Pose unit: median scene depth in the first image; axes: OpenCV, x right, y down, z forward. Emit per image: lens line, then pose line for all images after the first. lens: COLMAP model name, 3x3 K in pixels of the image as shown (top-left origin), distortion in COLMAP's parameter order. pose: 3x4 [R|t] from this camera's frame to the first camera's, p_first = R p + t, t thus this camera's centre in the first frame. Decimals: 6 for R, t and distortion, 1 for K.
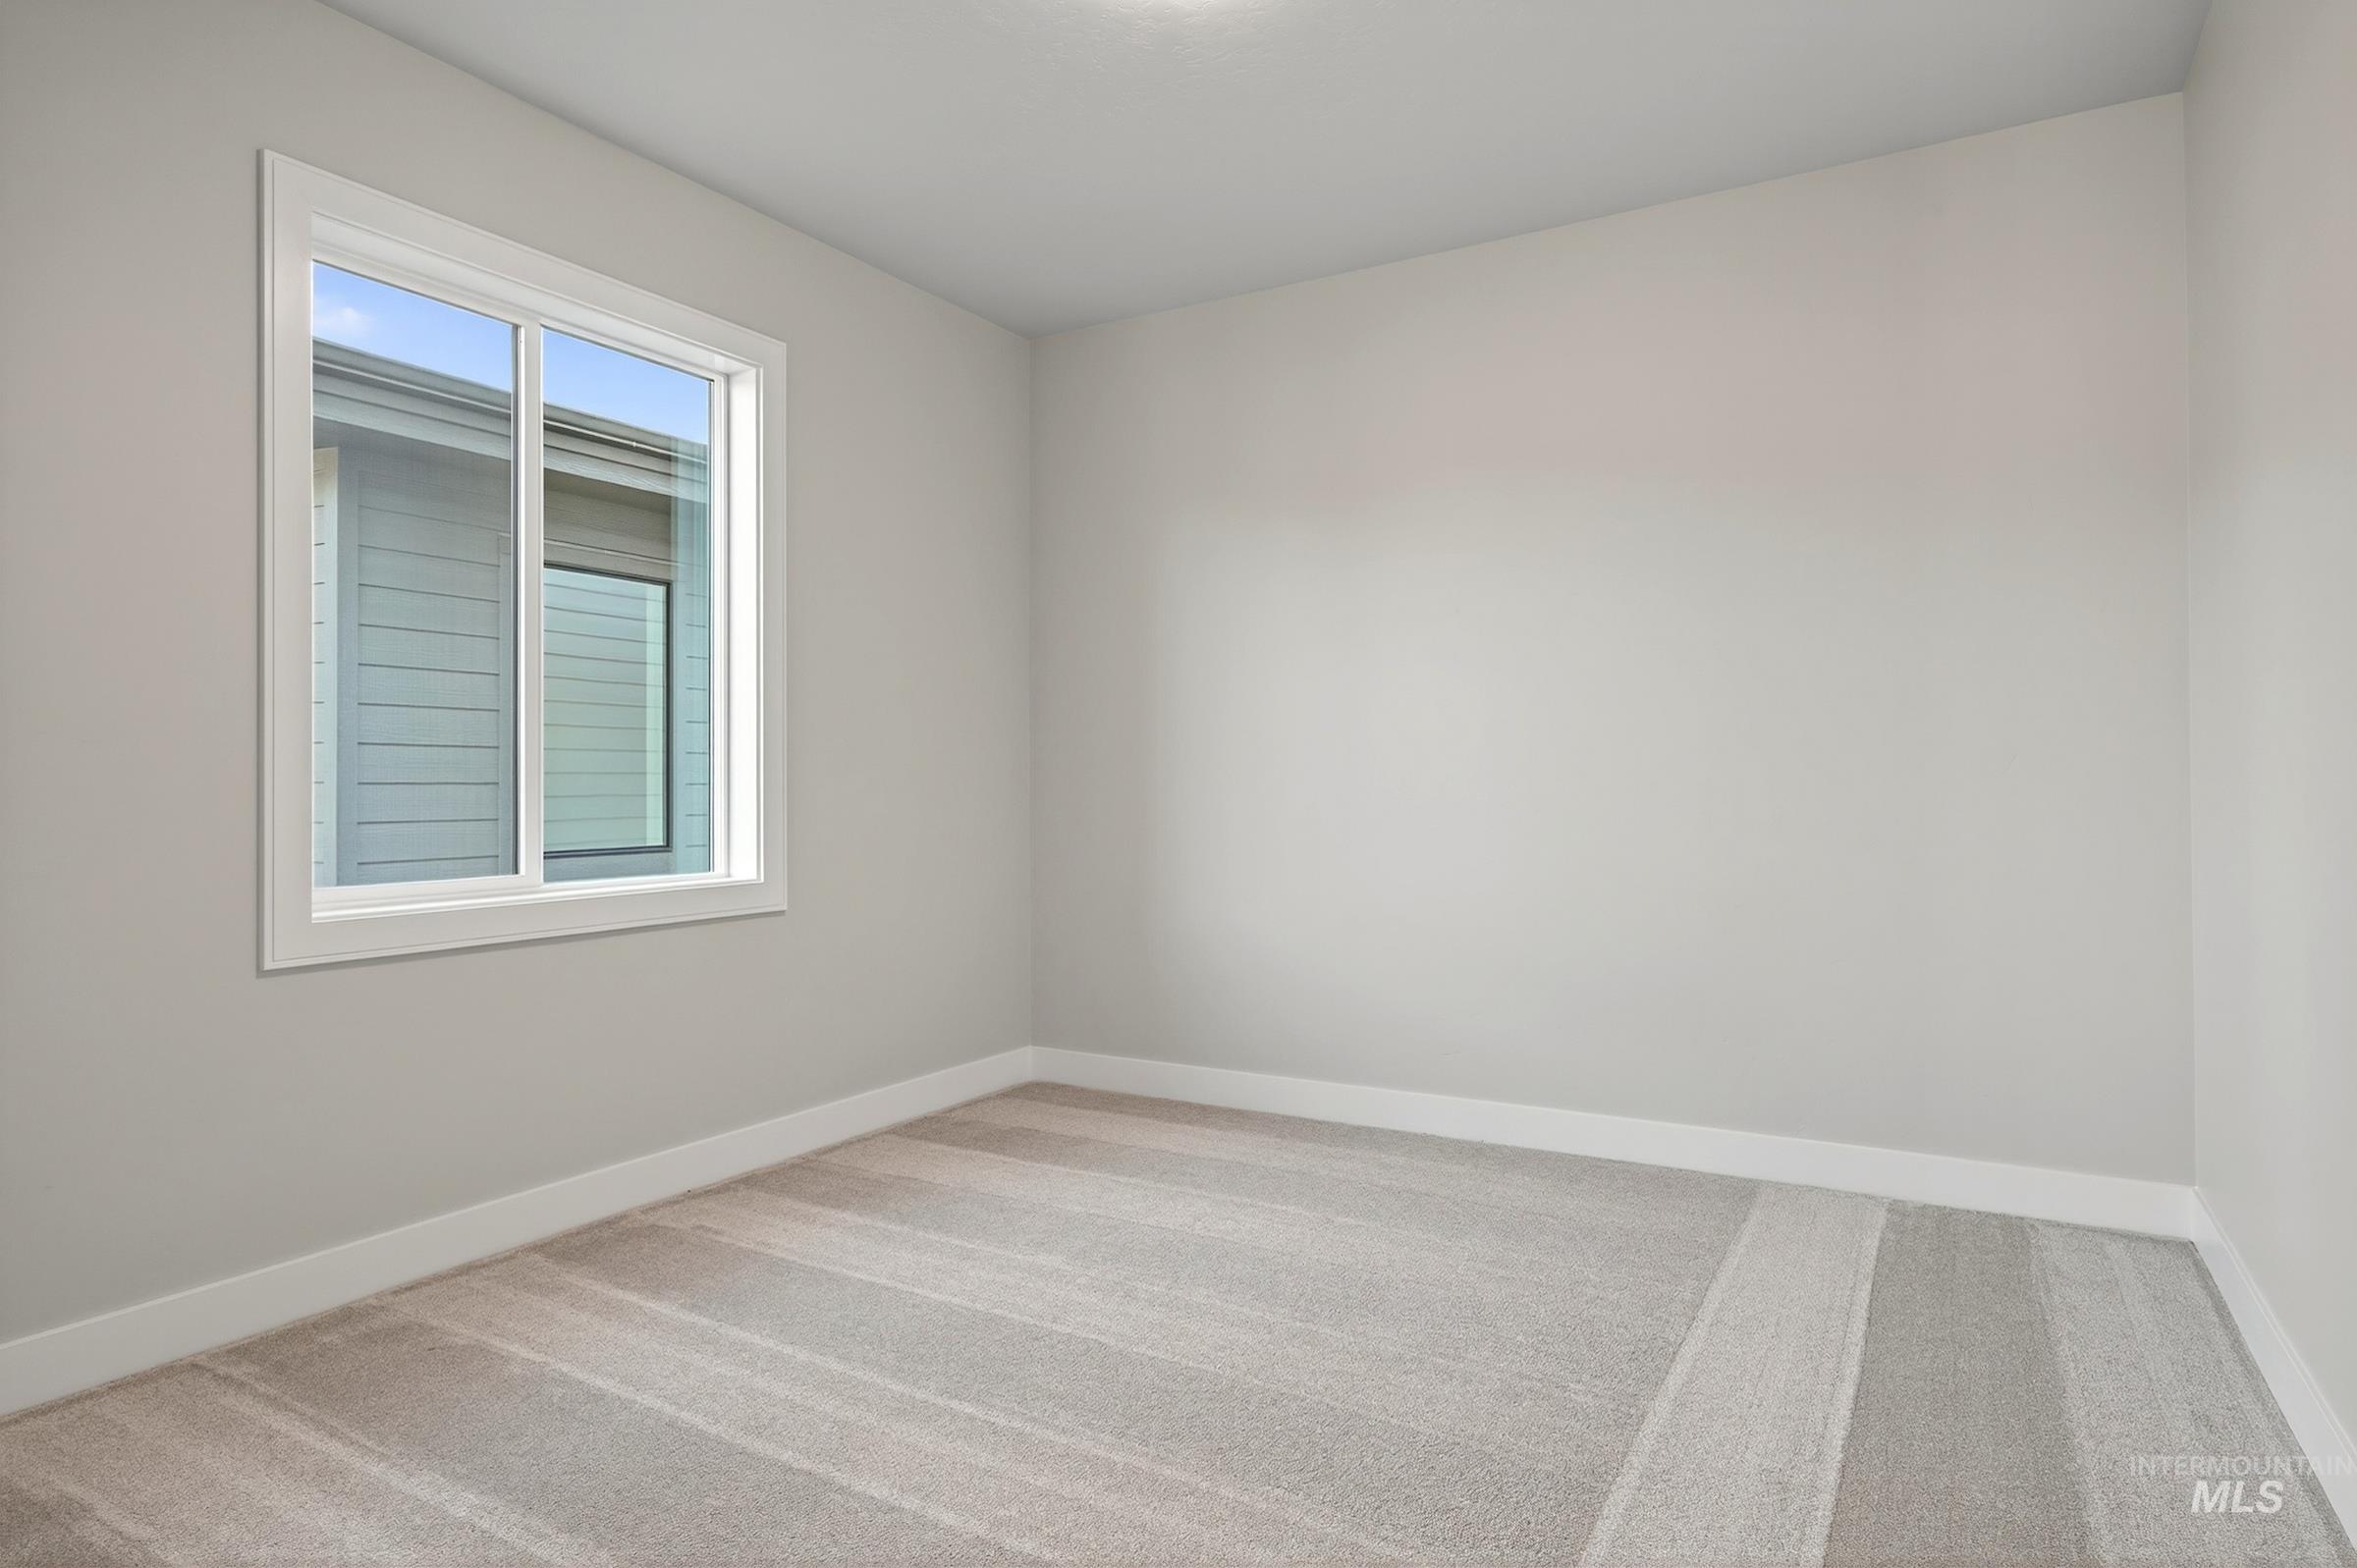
lens RADIAL K [[1265.3, 0, 1183.4], [0, 1265.3, 794.8], [0, 0, 1]] dist [-0.001916, 0.001321]
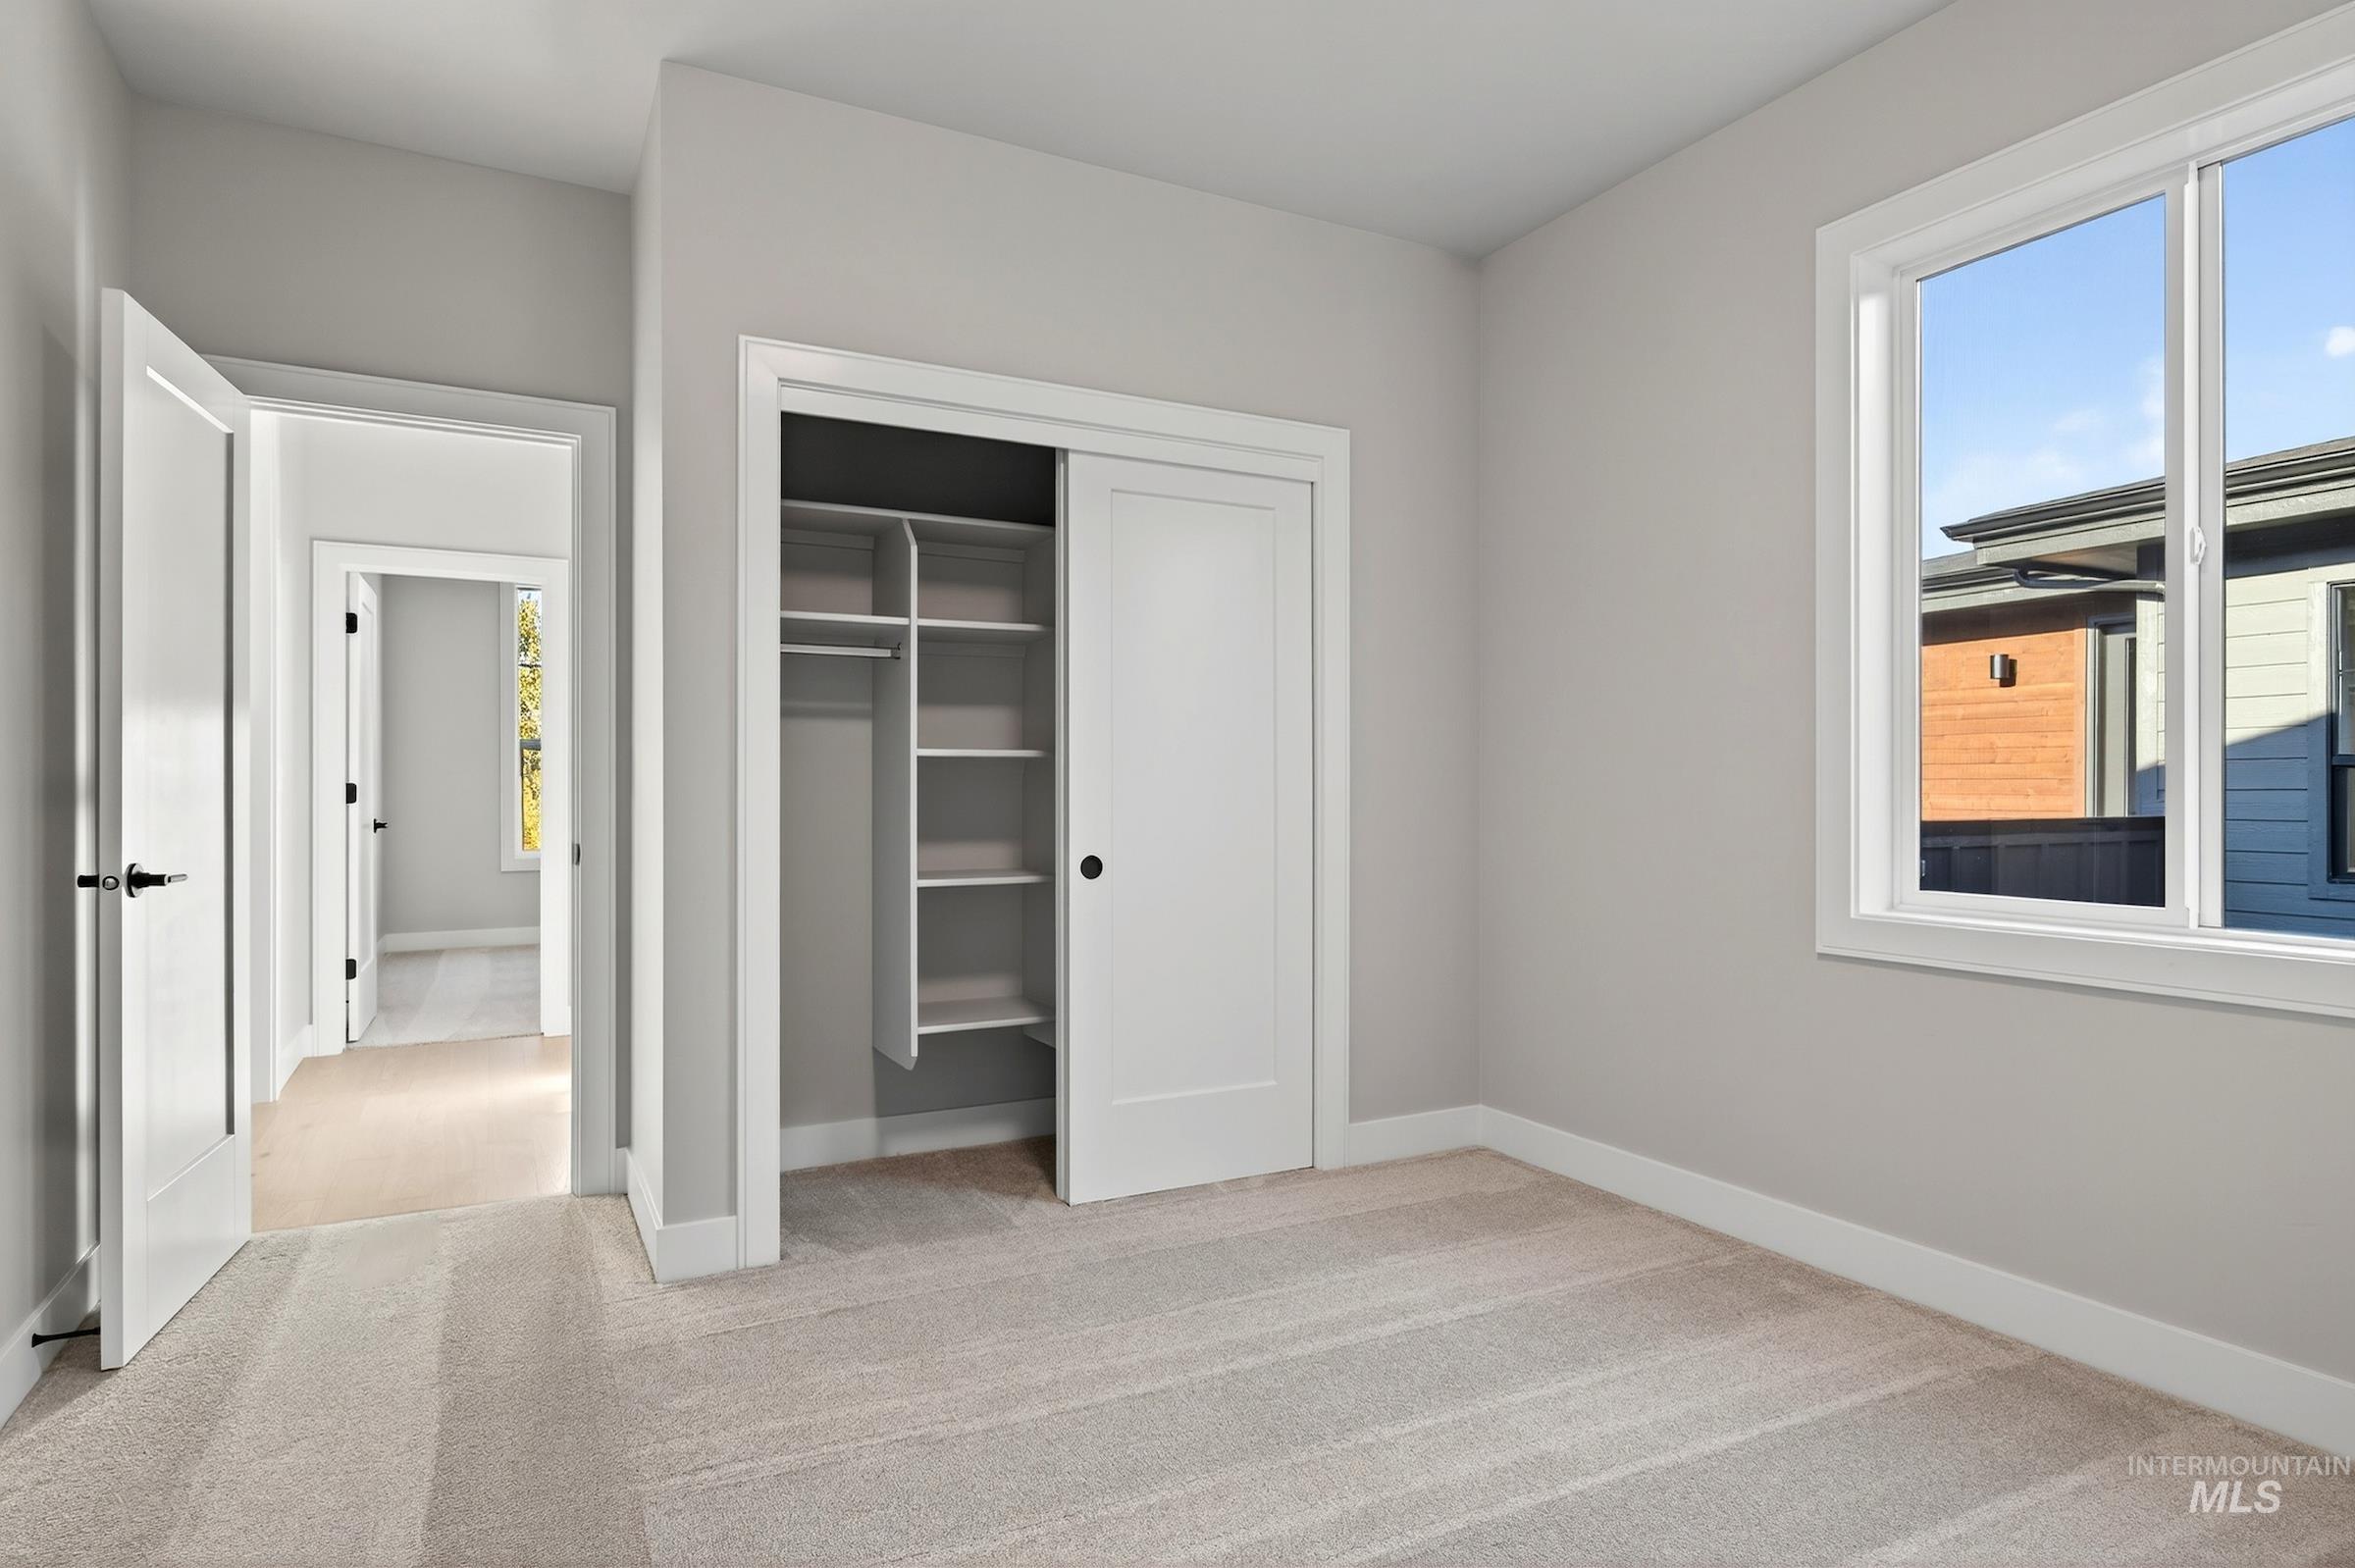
lens RADIAL K [[1264.4, 0, 1182.4], [0, 1264.4, 794.8], [0, 0, 1]] dist [-0.001916, 0.001321]
pose [[-0.508550, -0.012913, -0.860935, 0.549005], [-0.028977, 0.999578, 0.002124, 0.016949], [0.860545, 0.026027, -0.508710, 1.101503]]
